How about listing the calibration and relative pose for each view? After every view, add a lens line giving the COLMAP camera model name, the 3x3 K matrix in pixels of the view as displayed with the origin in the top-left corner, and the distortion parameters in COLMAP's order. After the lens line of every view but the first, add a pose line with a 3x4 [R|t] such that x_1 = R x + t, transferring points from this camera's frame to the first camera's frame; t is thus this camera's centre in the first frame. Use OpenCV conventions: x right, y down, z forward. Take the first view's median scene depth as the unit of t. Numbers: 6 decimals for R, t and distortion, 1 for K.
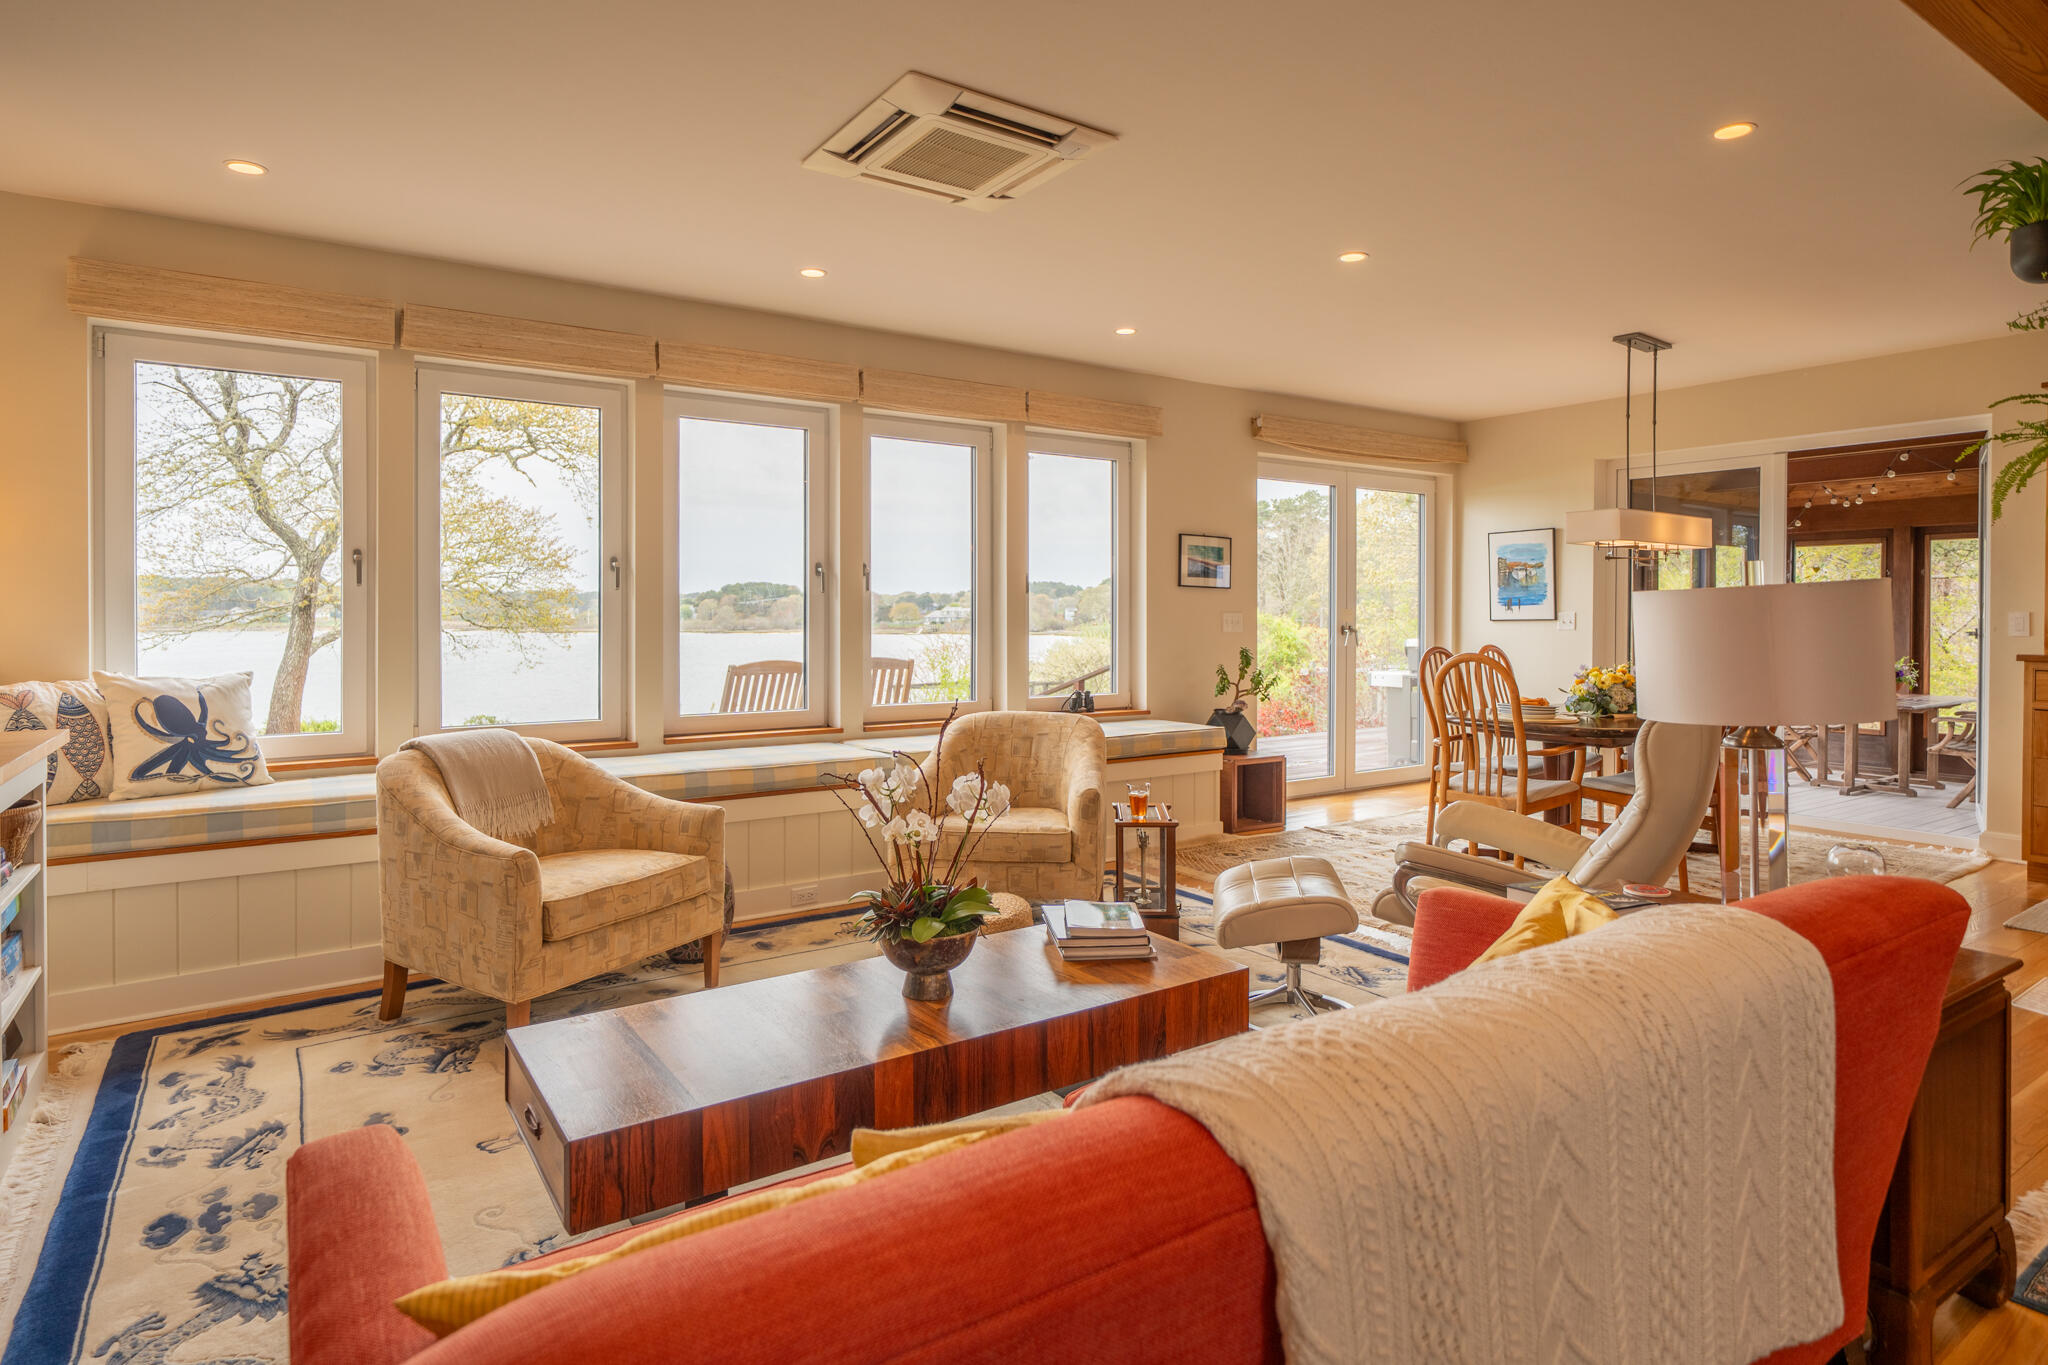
lens RADIAL K [[1097.9, 0, 983.0], [0, 1097.9, 630.6], [0, 0, 1]] dist [-0.003050, 0.000905]
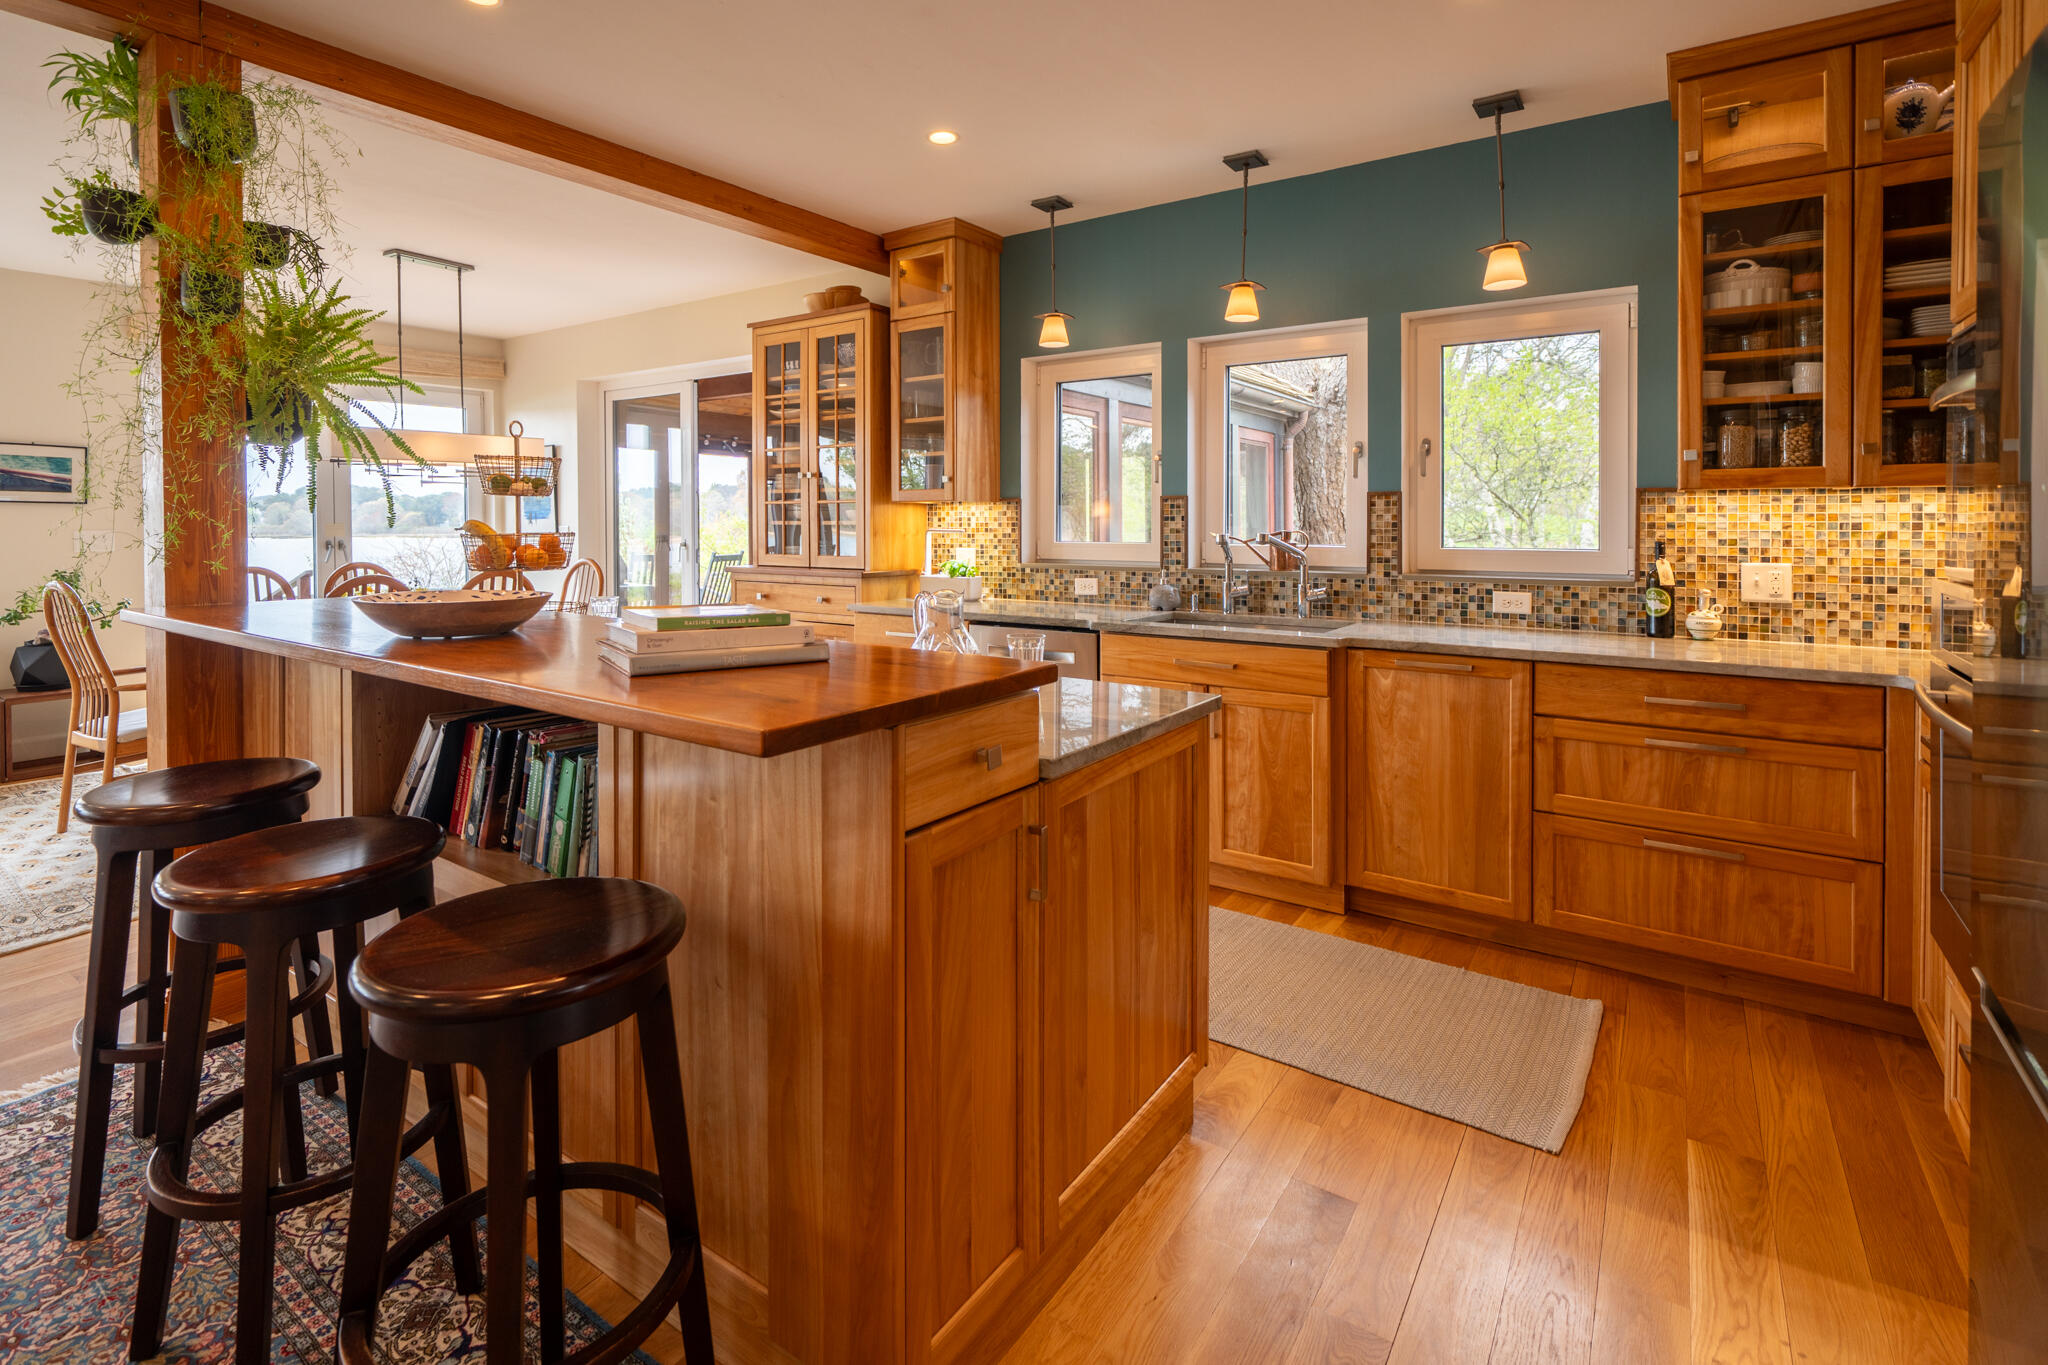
lens RADIAL K [[954.4, 0, 979.2], [0, 954.4, 536.6], [0, 0, 1]] dist [-0.001420, 0.000519]
pose [[0.928609, -0.011199, 0.370889, 0.558344], [0.008810, 0.999928, 0.008135, -0.009681], [-0.370954, -0.004287, 0.928641, -0.000218]]
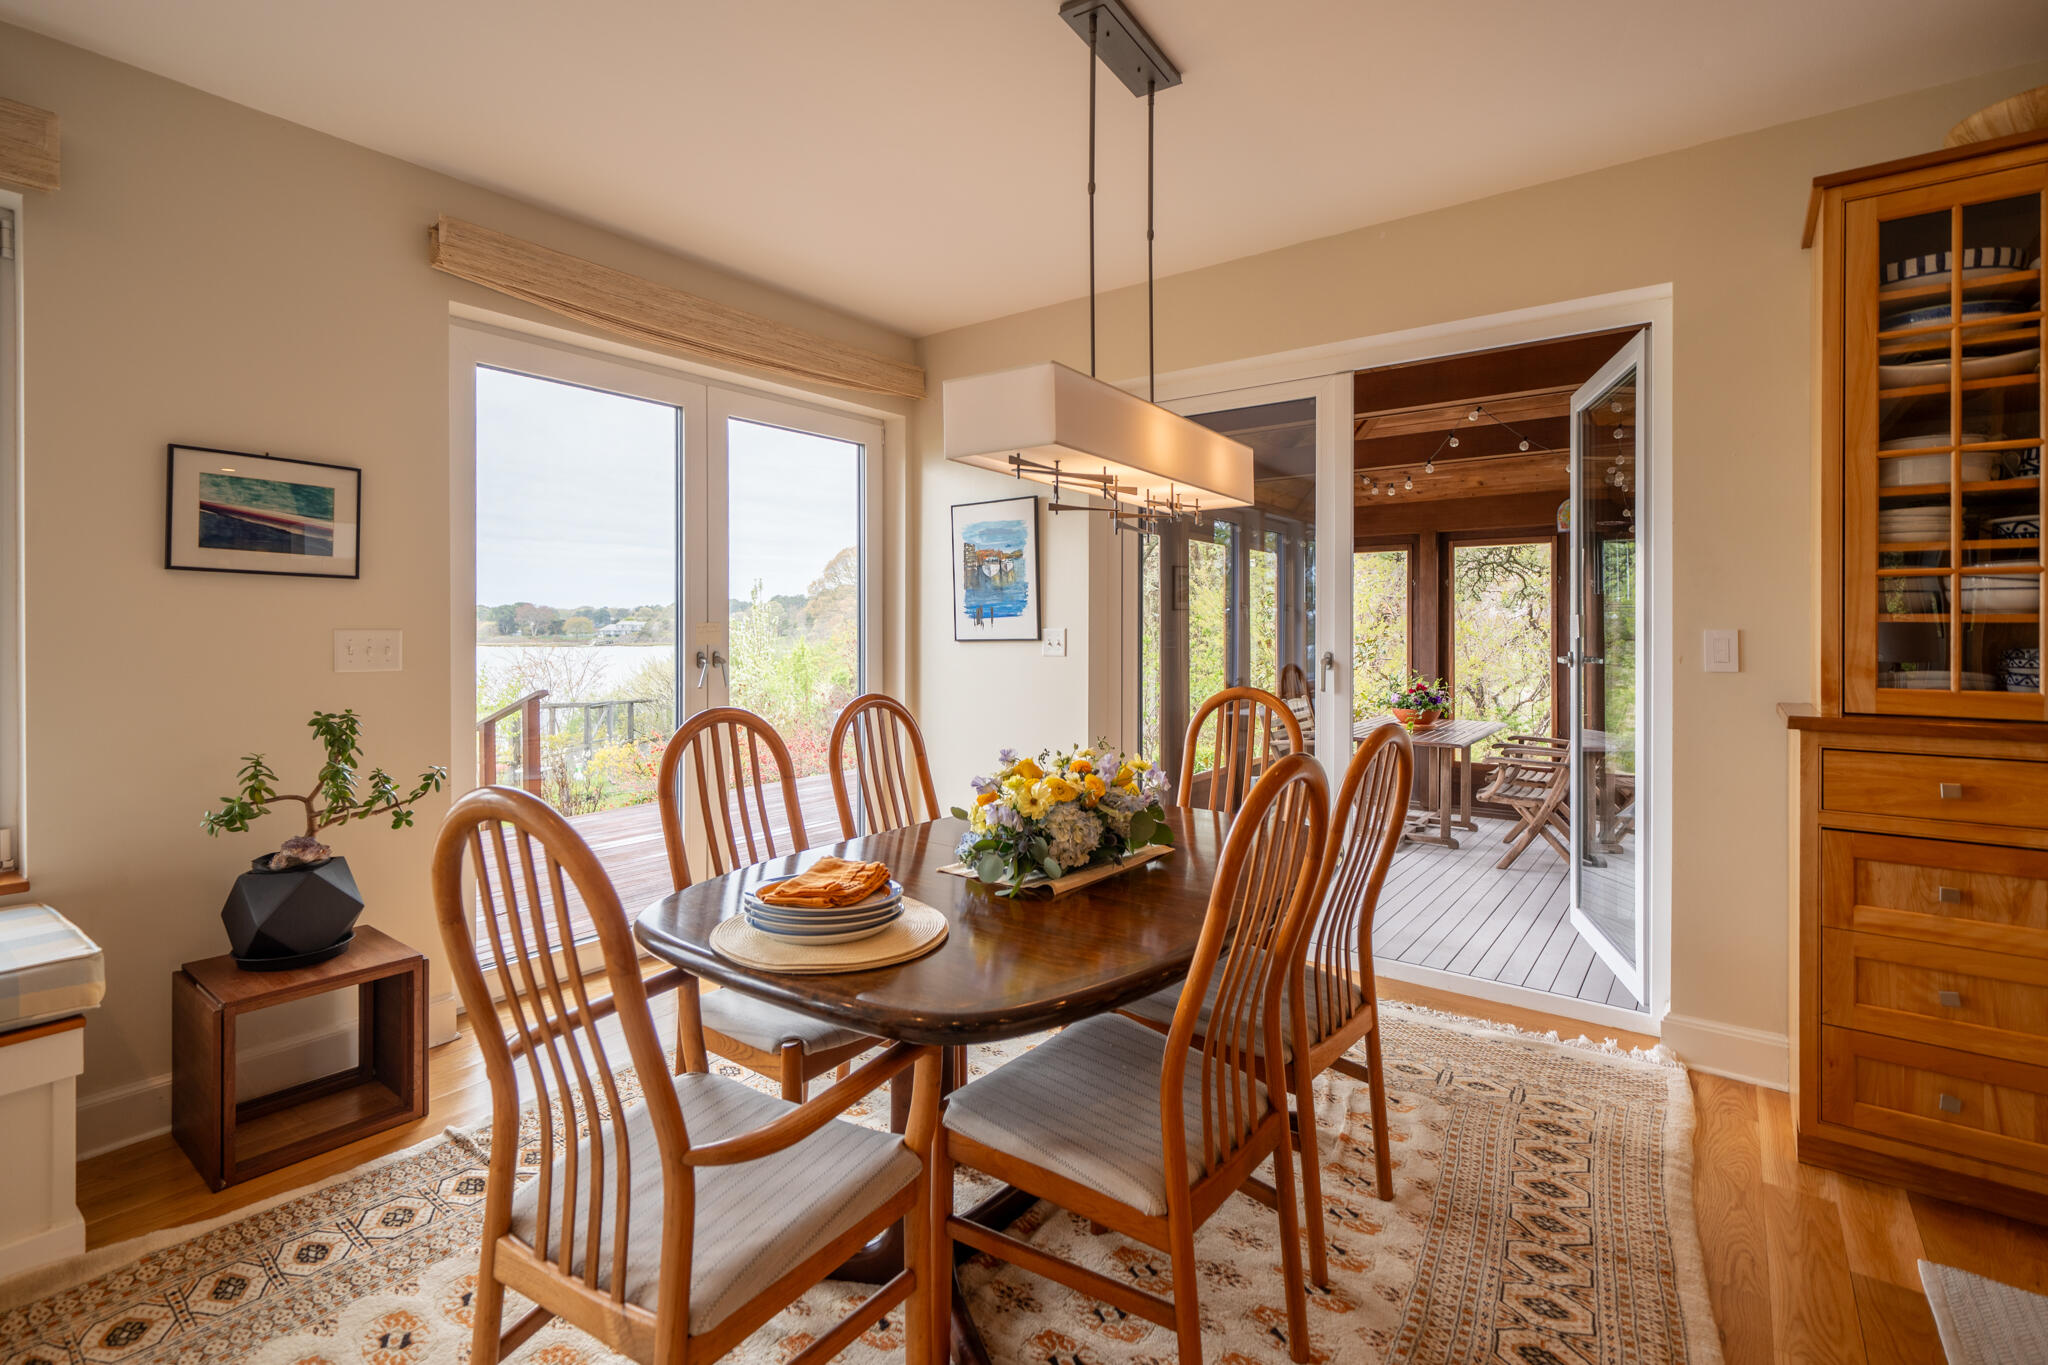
lens RADIAL K [[954.4, 0, 998.9], [0, 954.4, 633.7], [0, 0, 1]] dist [-0.001420, 0.000519]
pose [[0.943134, -0.002007, 0.332405, 0.314186], [0.004783, 0.999960, -0.007533, -0.009387], [-0.332377, 0.008694, 0.943107, 0.482184]]
